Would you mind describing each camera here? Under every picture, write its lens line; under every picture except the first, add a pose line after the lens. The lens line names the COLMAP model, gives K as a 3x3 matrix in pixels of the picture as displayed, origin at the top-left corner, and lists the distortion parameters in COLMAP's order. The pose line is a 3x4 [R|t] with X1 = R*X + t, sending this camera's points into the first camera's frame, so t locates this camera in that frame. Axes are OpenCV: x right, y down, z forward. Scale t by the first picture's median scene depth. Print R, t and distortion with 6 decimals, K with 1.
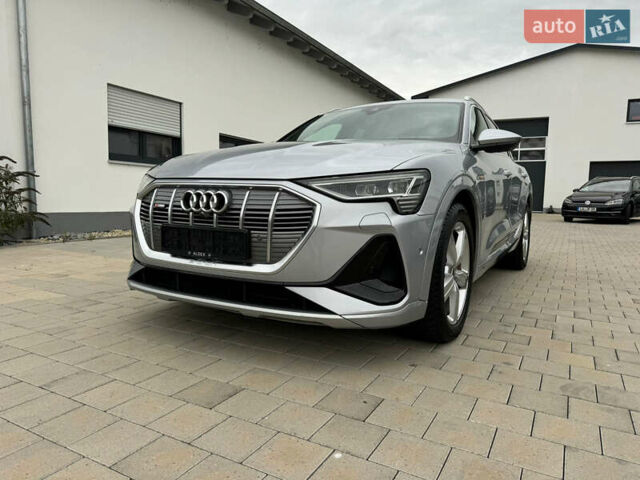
lens RADIAL K [[457.0, 0, 319.4], [0, 457.0, 242.2], [0, 0, 1]] dist [-0.006274, -0.008651]
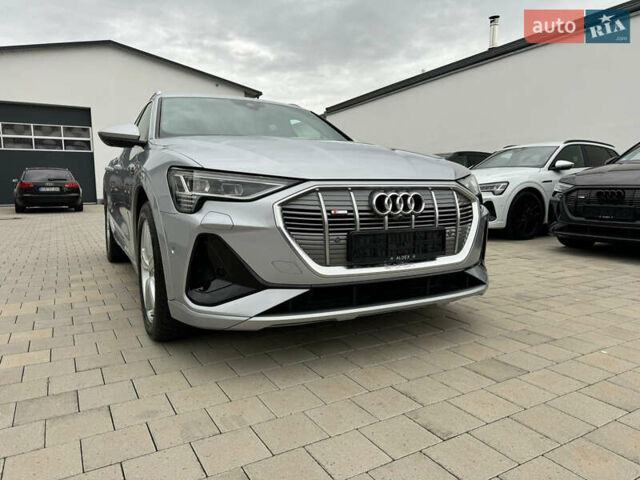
lens RADIAL K [[457.0, 0, 319.6], [0, 457.0, 238.5], [0, 0, 1]] dist [-0.006274, -0.008651]
pose [[0.522864, -0.116481, 0.844420, -1.154548], [0.104703, 0.991894, 0.071991, -0.101611], [-0.845961, 0.050772, 0.530822, 0.618616]]
